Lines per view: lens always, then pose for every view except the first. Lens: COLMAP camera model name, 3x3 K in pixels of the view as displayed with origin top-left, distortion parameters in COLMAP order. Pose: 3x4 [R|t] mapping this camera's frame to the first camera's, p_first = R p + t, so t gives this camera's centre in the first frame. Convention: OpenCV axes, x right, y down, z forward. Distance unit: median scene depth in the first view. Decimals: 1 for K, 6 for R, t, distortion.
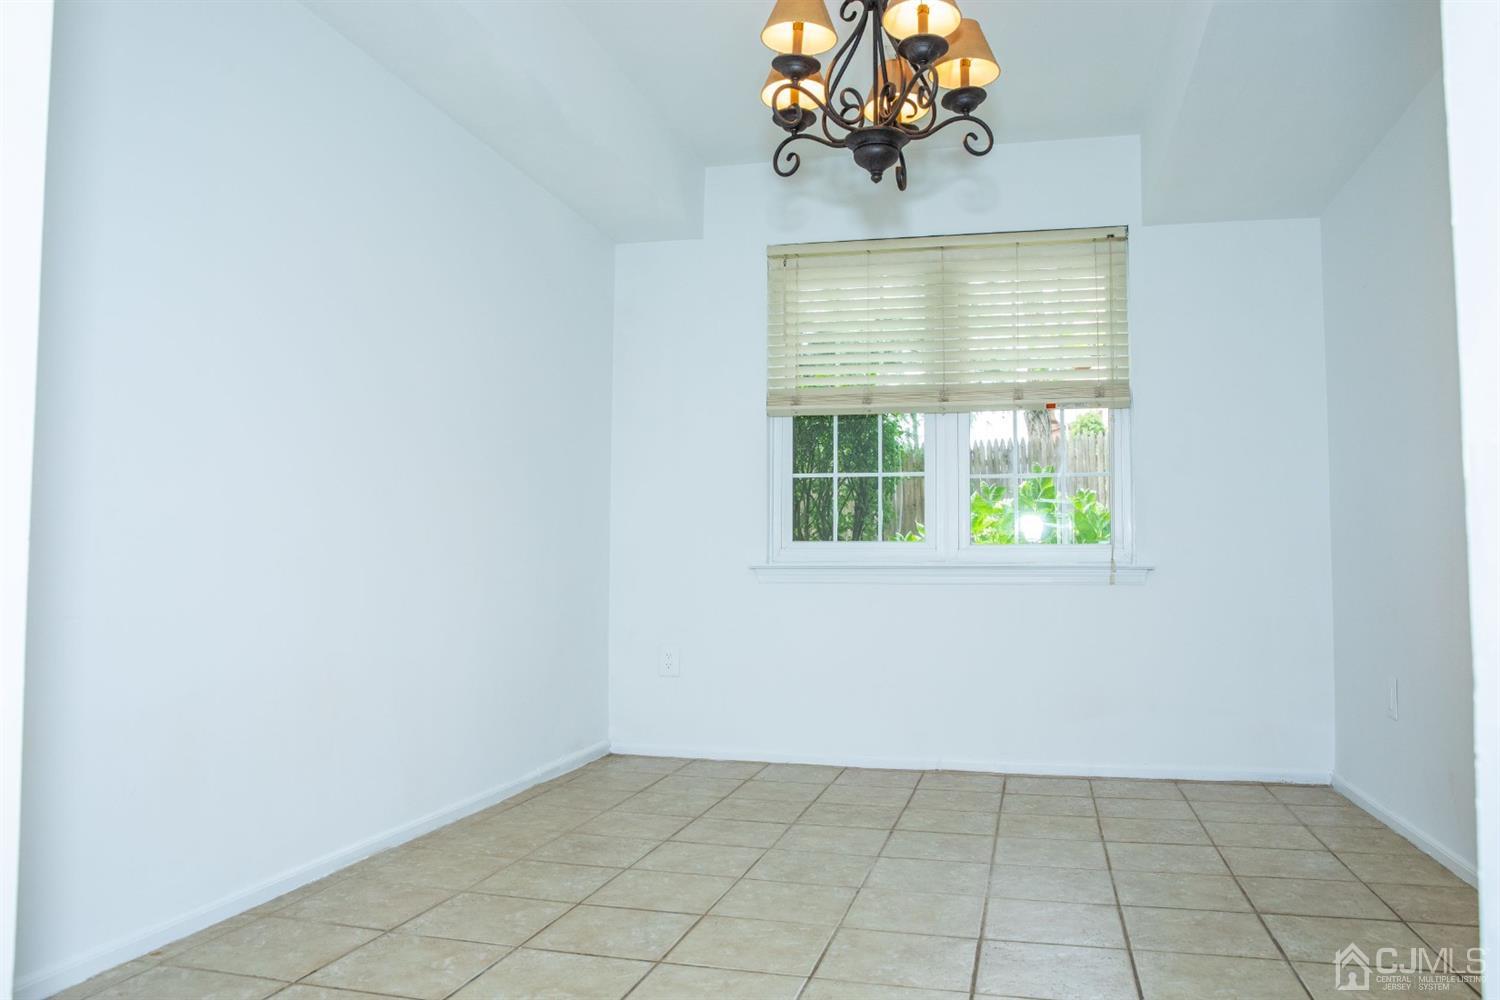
lens RADIAL K [[1089.7, 0, 760.7], [0, 1089.7, 499.3], [0, 0, 1]] dist [-0.113395, 0.094594]
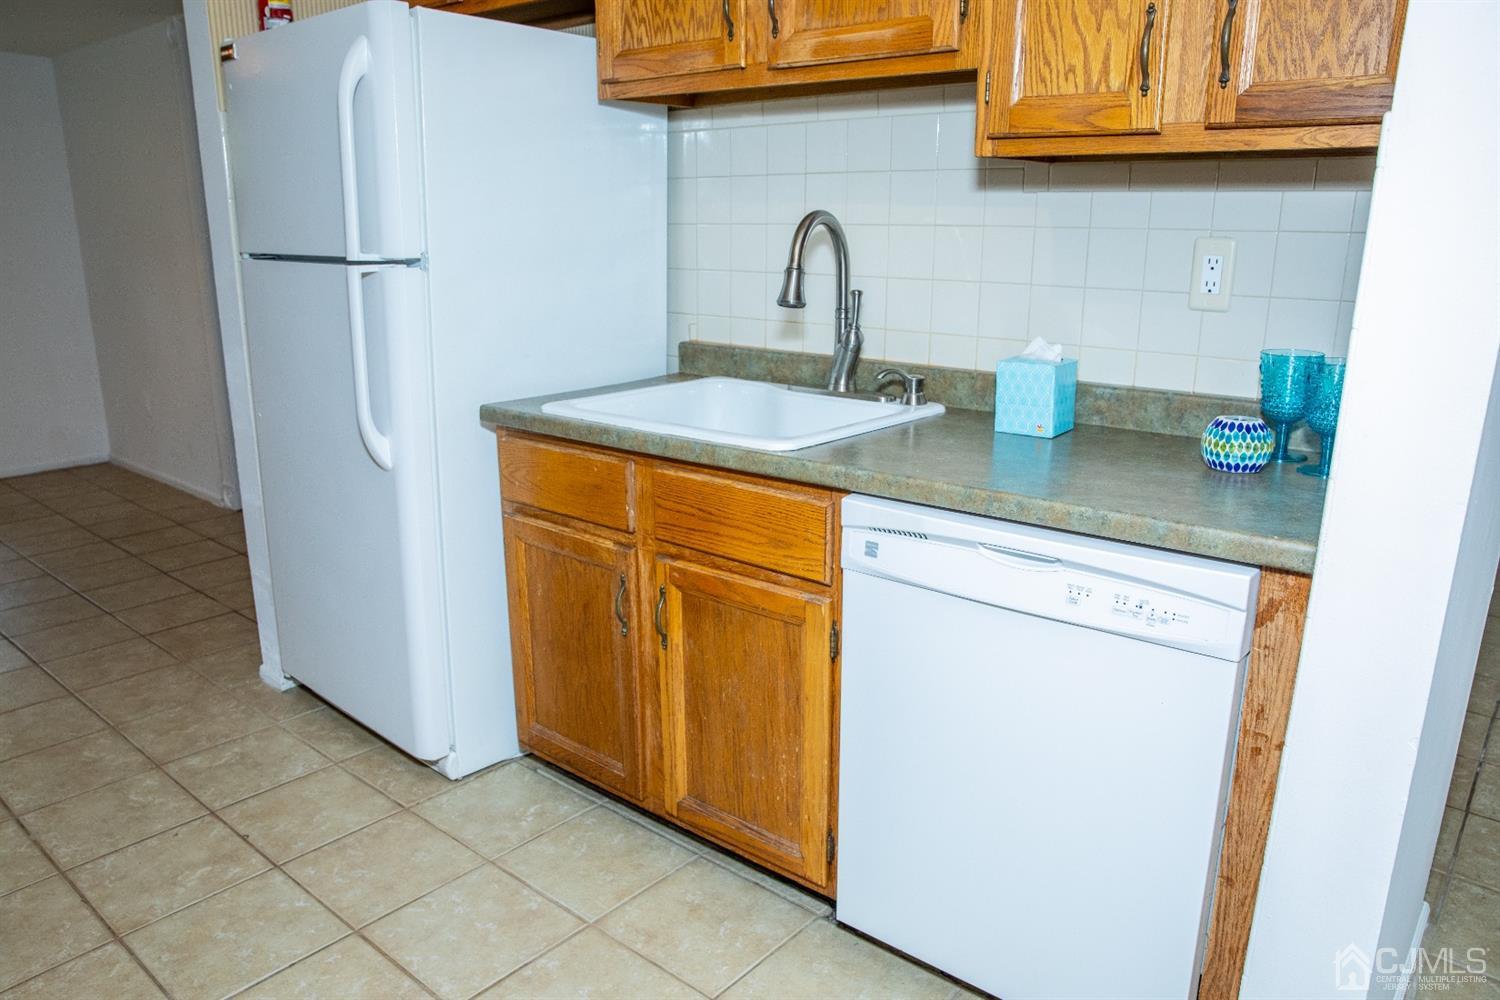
lens RADIAL K [[1050.5, 0, 729.9], [0, 1050.5, 507.0], [0, 0, 1]] dist [-0.109218, 0.074587]
pose [[0.445655, -0.240038, 0.862423, -0.366119], [-0.057091, 0.953799, 0.294972, -0.161720], [-0.893383, -0.180693, 0.411361, -0.446810]]
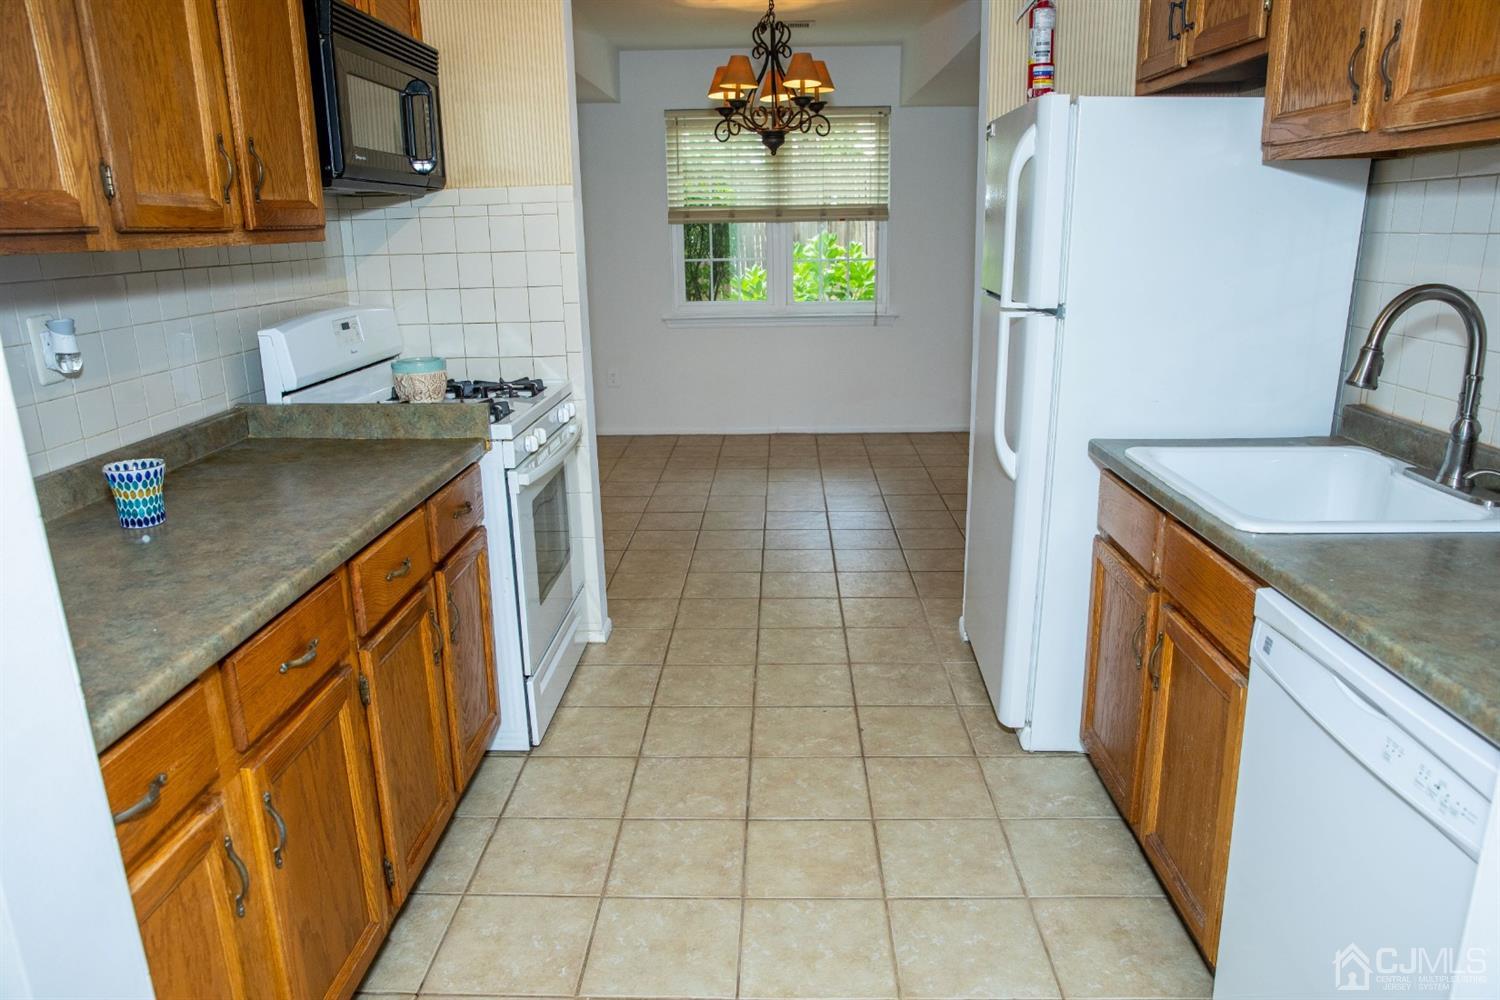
lens RADIAL K [[1024.6, 0, 751.1], [0, 1024.6, 507.9], [0, 0, 1]] dist [-0.109730, 0.085604]
pose [[0.975748, -0.080263, 0.203652, -0.255245], [0.008472, 0.943502, 0.331259, -0.211373], [-0.218734, -0.321500, 0.921300, -0.637597]]
